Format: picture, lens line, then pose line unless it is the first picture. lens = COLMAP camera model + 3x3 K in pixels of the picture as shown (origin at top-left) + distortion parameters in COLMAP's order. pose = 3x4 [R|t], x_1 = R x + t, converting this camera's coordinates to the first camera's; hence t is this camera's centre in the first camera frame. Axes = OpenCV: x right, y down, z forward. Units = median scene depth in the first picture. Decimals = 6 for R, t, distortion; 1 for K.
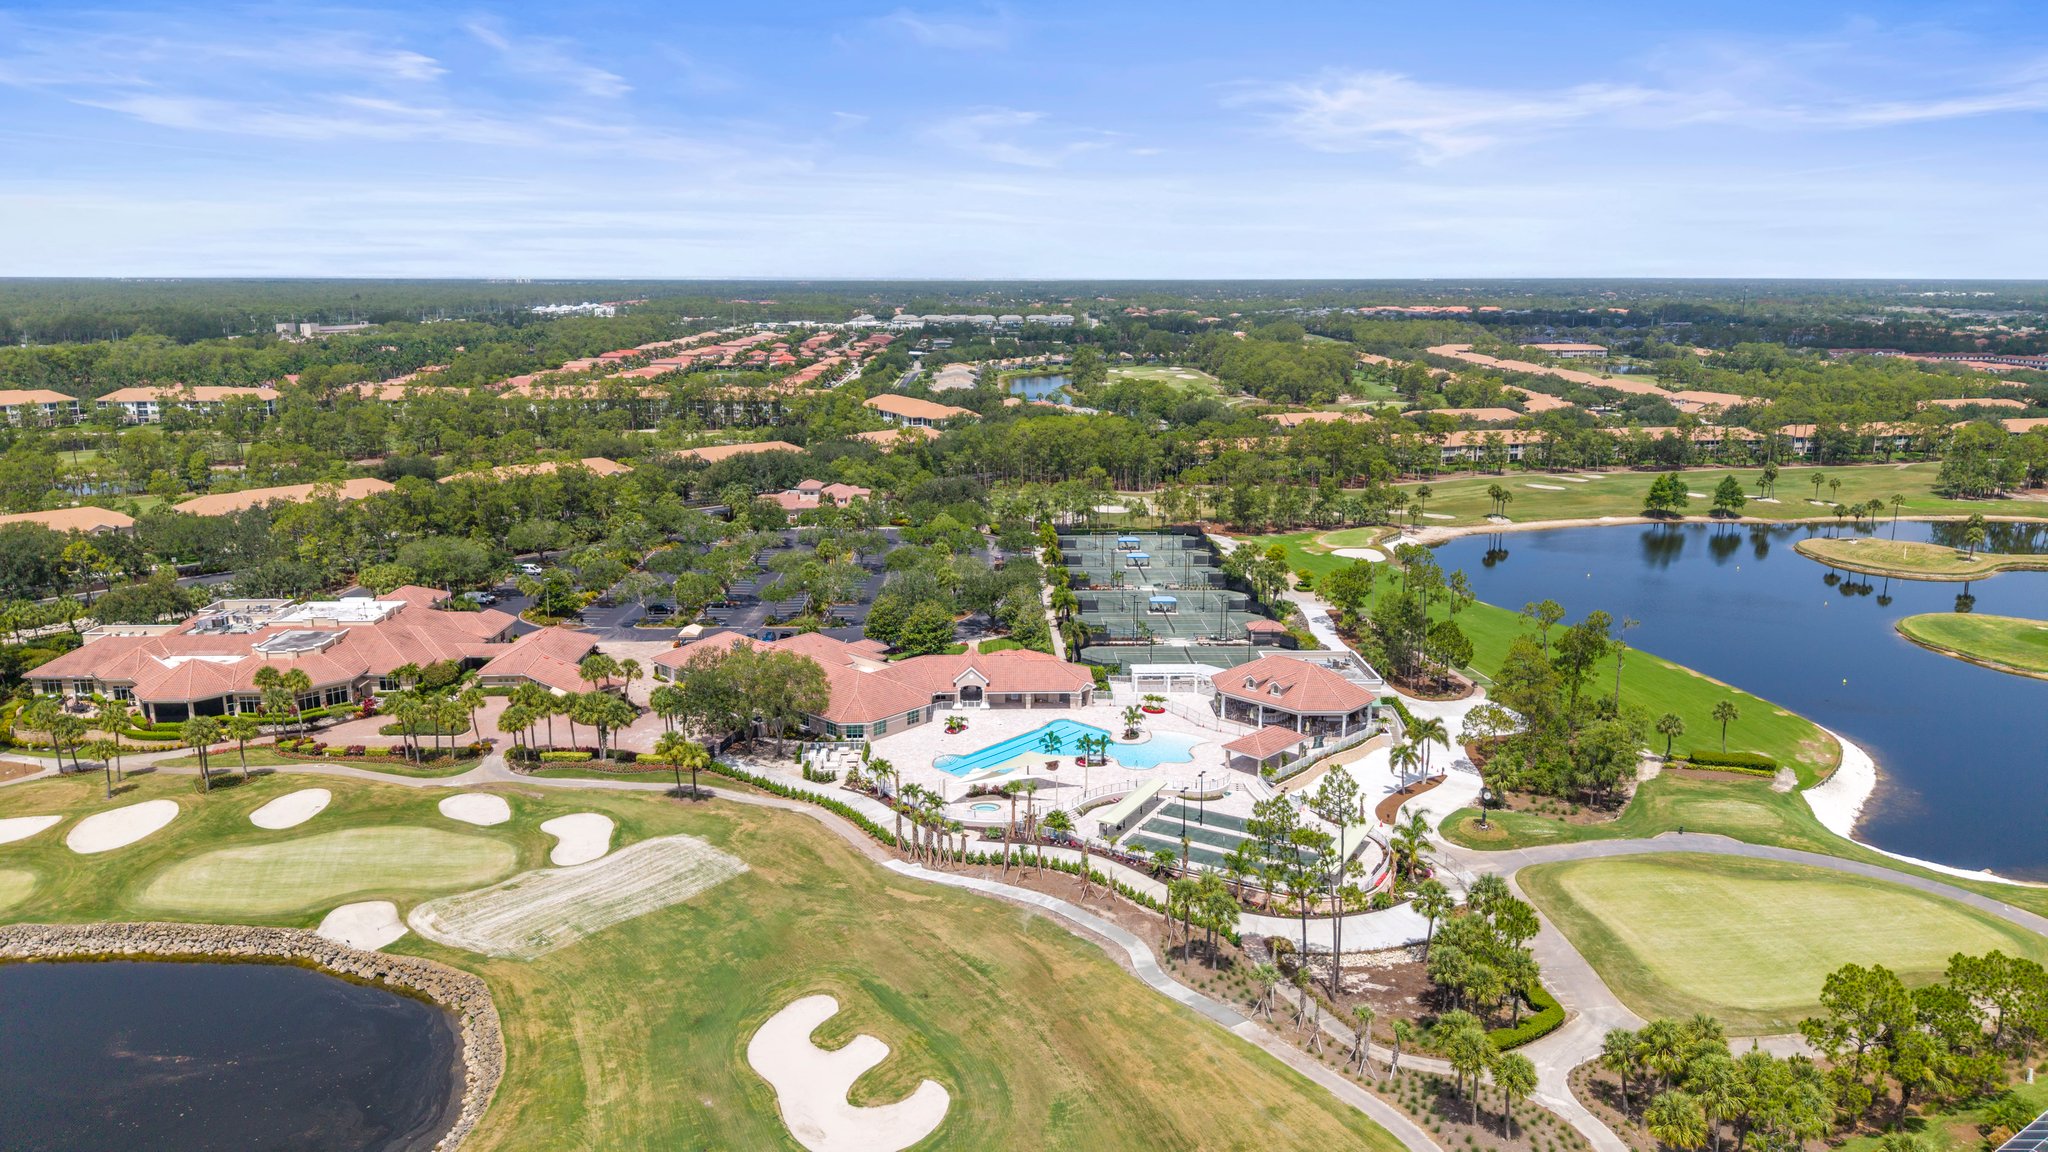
lens RADIAL K [[1366.7, 0, 1024.0], [0, 1366.7, 576.0], [0, 0, 1]] dist [0.027321, -0.024743]
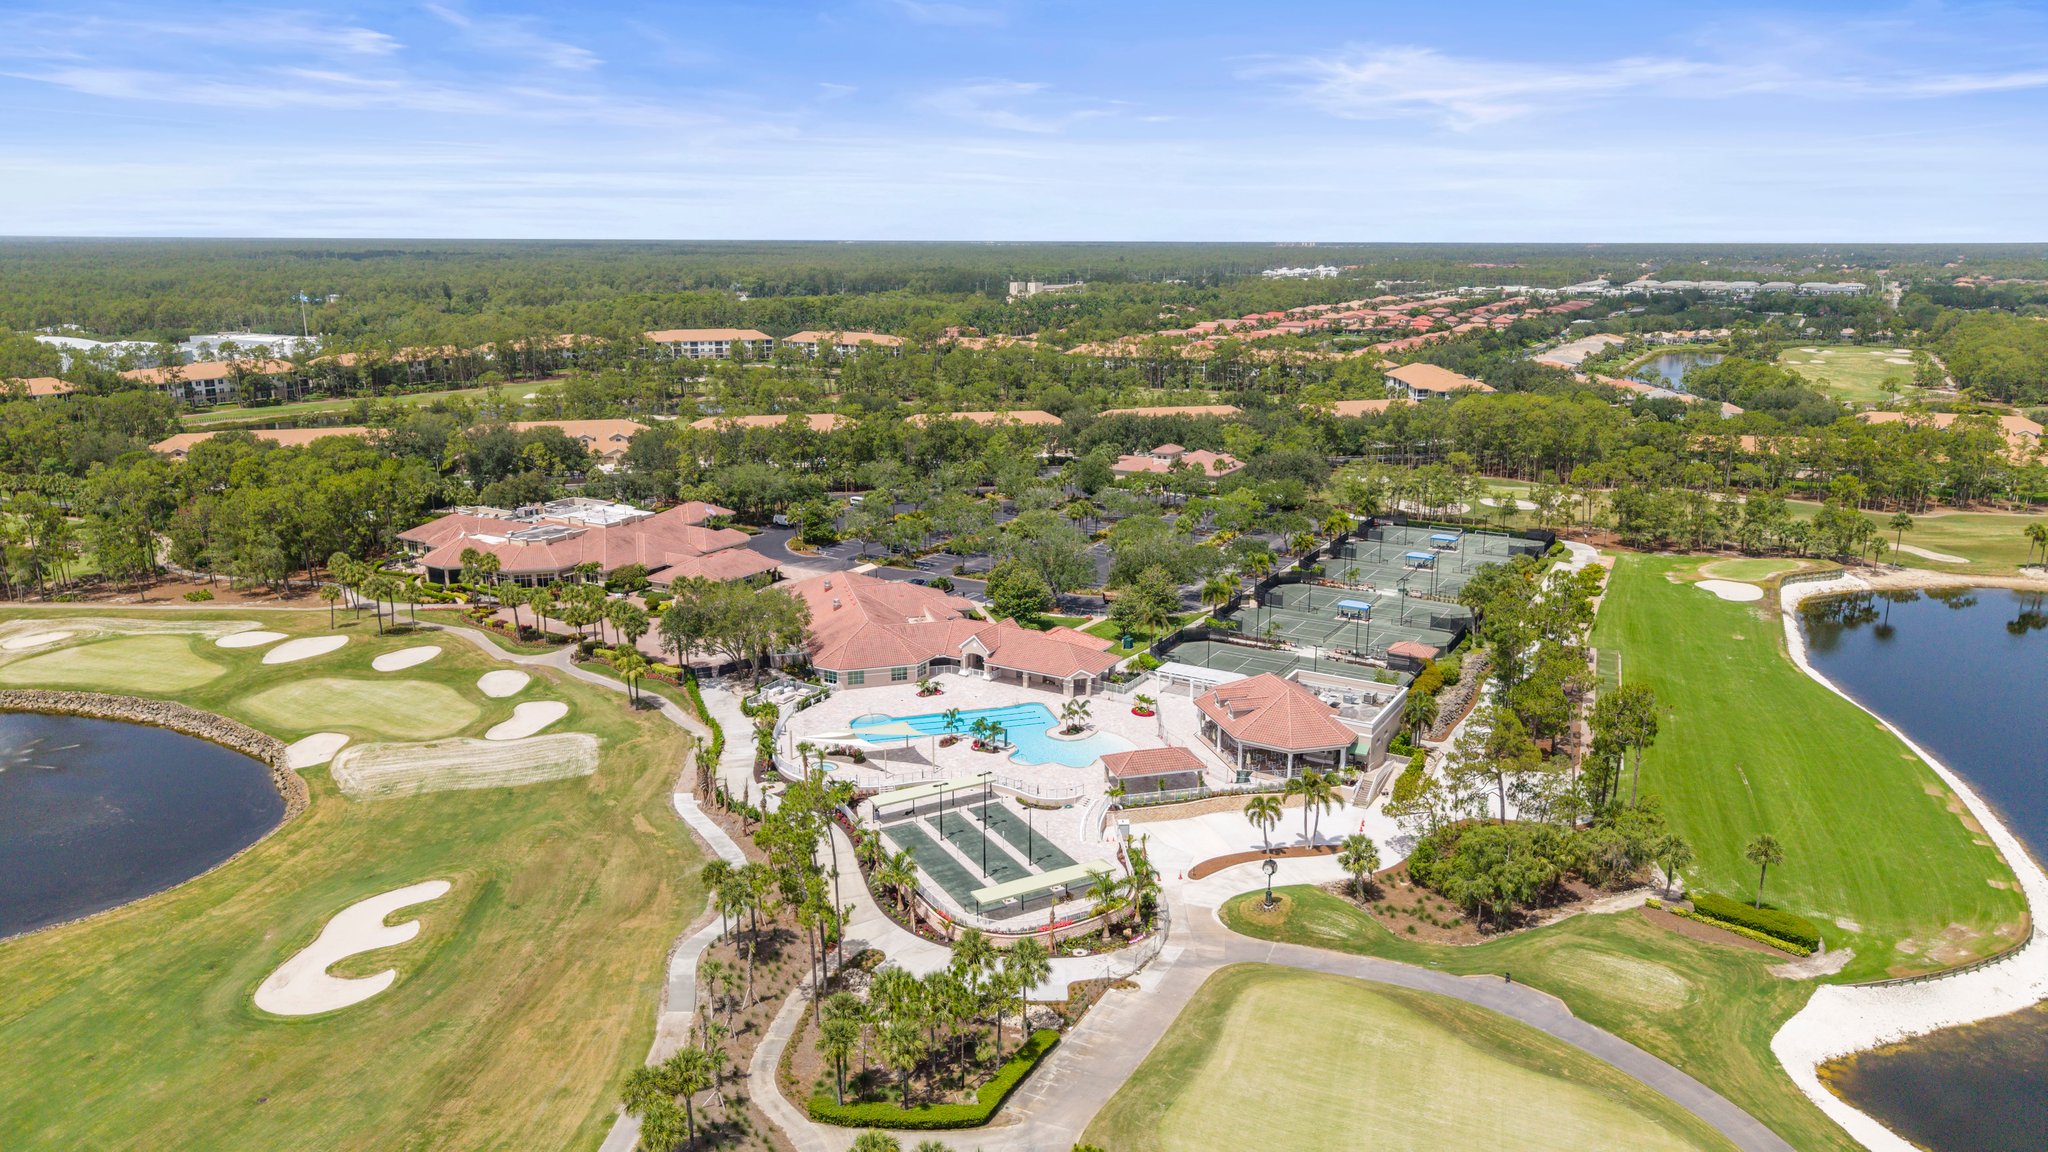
lens RADIAL K [[1366.7, 0, 1024.0], [0, 1366.7, 576.0], [0, 0, 1]] dist [0.027321, -0.024743]
pose [[0.844300, 0.126296, -0.520775, 0.479667], [-0.113141, 0.991935, 0.057130, -0.033773], [0.523791, 0.010686, 0.851780, 0.180195]]
